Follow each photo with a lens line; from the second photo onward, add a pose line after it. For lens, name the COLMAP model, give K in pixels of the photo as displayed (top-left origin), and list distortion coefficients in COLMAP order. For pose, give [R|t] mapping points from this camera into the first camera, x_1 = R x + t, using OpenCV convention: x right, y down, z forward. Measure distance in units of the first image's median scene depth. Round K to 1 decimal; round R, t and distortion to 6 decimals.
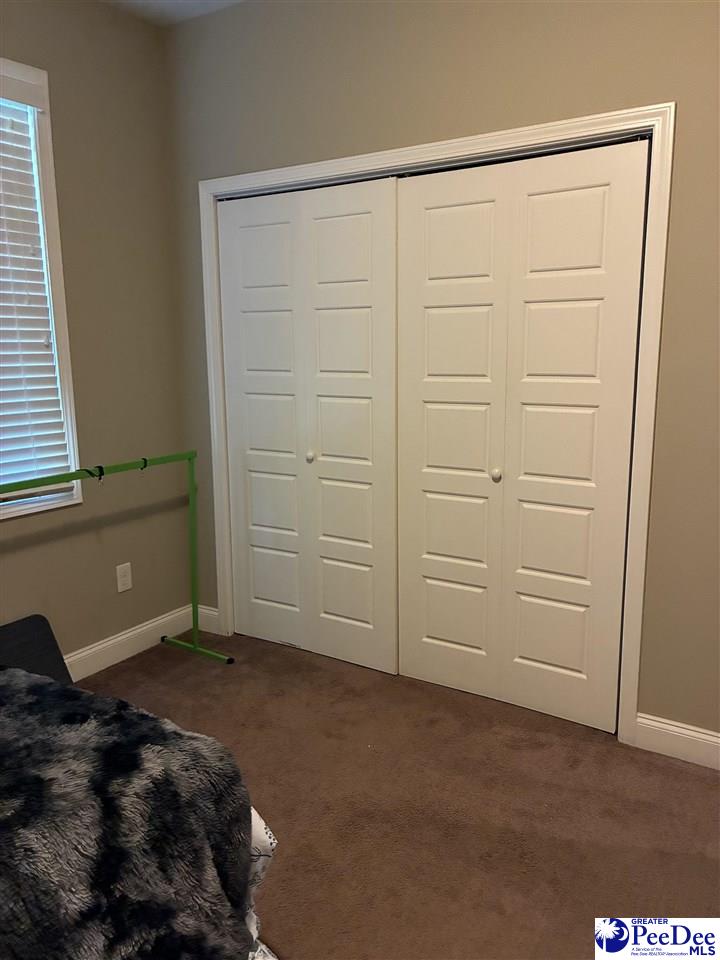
lens RADIAL K [[739.9, 0, 360.0], [0, 739.9, 480.0], [0, 0, 1]] dist [0.079455, -0.003163]
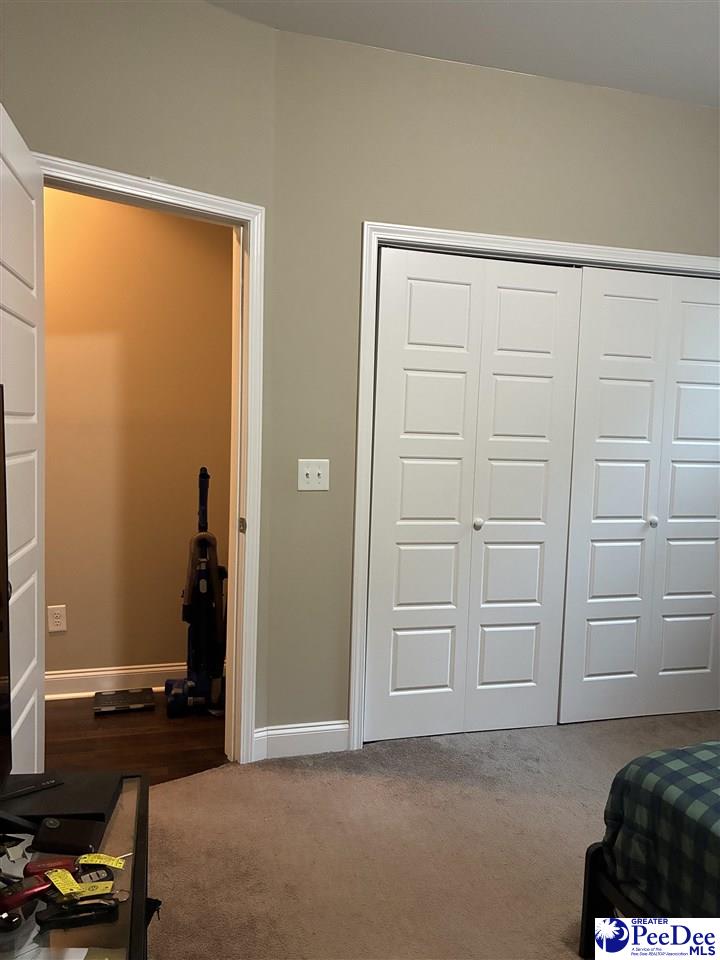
lens RADIAL K [[689.2, 0, 361.3], [0, 689.2, 454.4], [0, 0, 1]] dist [-0.009103, -0.003698]
pose [[0.679525, -0.029181, 0.733072, -0.807820], [0.096385, 0.994099, -0.049774, -0.087723], [-0.727293, 0.104480, 0.678328, 0.491099]]
